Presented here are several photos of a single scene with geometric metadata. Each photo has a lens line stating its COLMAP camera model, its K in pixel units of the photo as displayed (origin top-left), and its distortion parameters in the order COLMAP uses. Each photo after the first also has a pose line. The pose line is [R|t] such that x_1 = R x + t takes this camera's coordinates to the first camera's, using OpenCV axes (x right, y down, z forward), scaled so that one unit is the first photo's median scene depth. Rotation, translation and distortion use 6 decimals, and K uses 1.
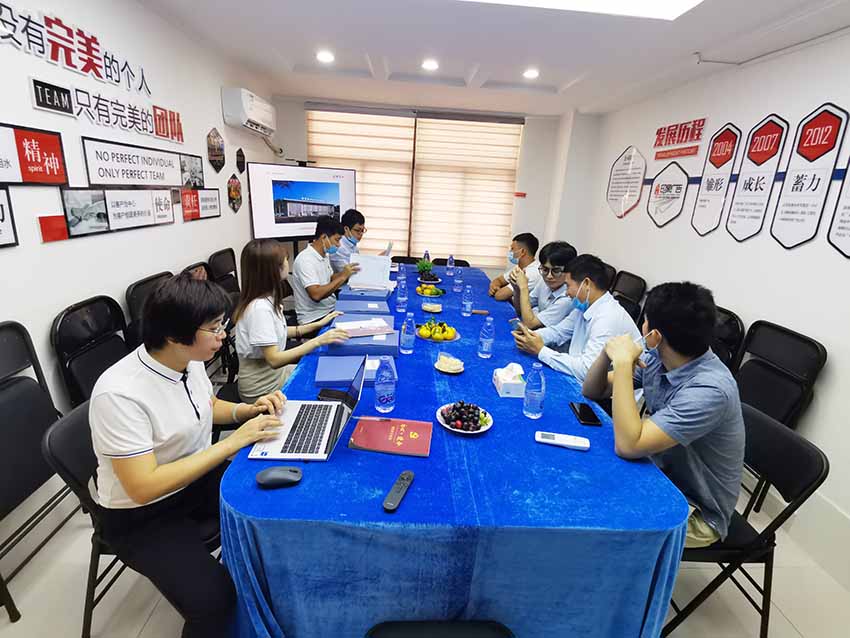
lens RADIAL K [[422.2, 0, 426.9], [0, 422.2, 317.0], [0, 0, 1]] dist [0.002996, -0.006596]
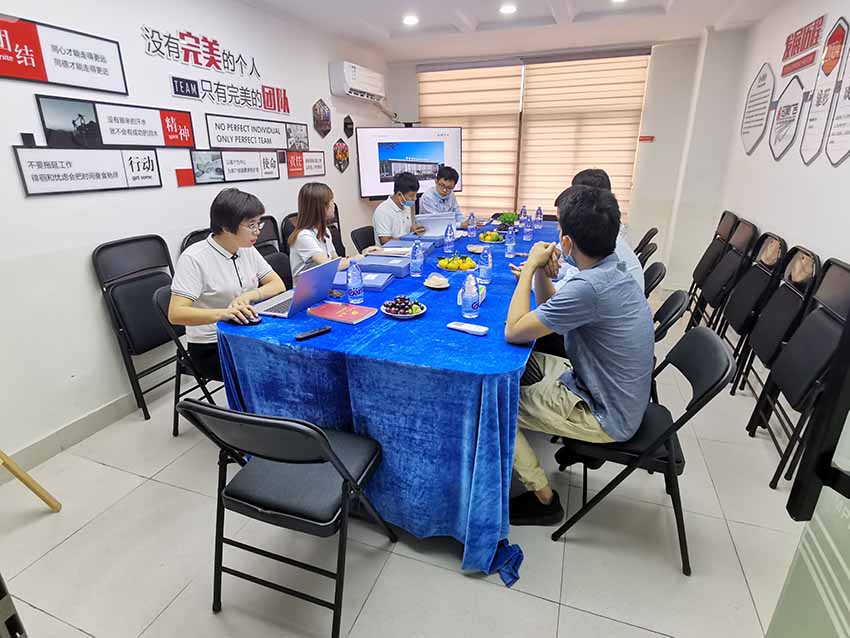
lens RADIAL K [[474.8, 0, 420.0], [0, 474.8, 319.5], [0, 0, 1]] dist [0.008936, -0.008676]
pose [[0.916326, 0.067115, -0.394769, 0.421056], [-0.054744, 0.997594, 0.042533, 0.127707], [0.396674, -0.017363, 0.917795, -0.163632]]
